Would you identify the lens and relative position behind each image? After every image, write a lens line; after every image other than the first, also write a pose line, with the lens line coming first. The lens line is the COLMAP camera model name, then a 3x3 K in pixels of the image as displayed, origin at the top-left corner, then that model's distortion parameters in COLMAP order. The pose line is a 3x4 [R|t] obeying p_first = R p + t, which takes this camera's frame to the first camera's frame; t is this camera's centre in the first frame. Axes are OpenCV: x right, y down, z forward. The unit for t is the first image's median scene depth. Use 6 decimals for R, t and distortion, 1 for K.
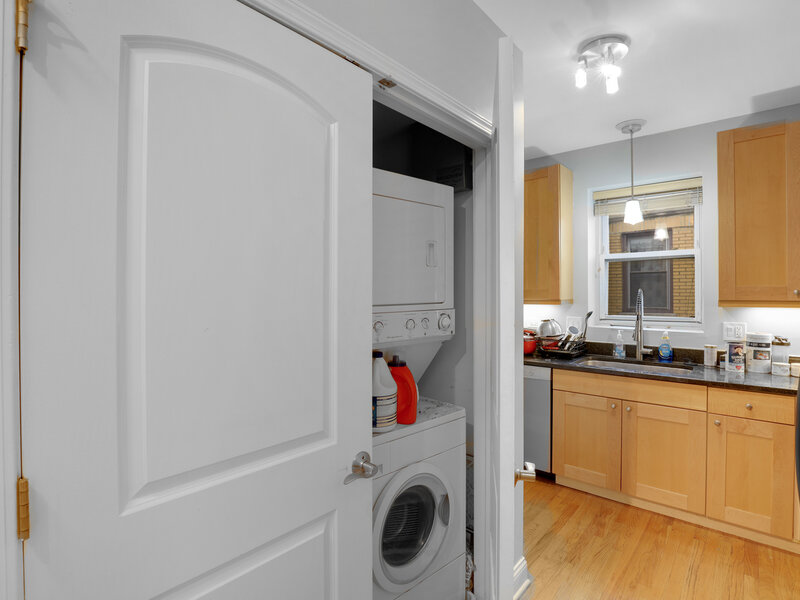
lens RADIAL K [[420.6, 0, 399.3], [0, 420.6, 294.0], [0, 0, 1]] dist [-0.030911, 0.000859]
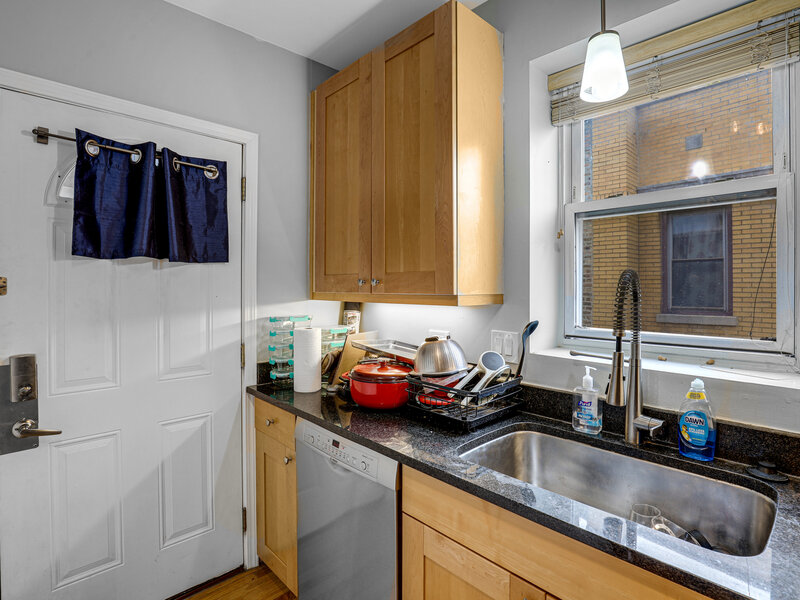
lens RADIAL K [[420.6, 0, 399.3], [0, 420.6, 294.0], [0, 0, 1]] dist [-0.030911, 0.000859]
pose [[0.994900, 0.005469, -0.100717, 0.370015], [-0.004412, 0.999933, 0.010717, 0.007494], [0.100769, -0.010218, 0.994857, 0.541333]]
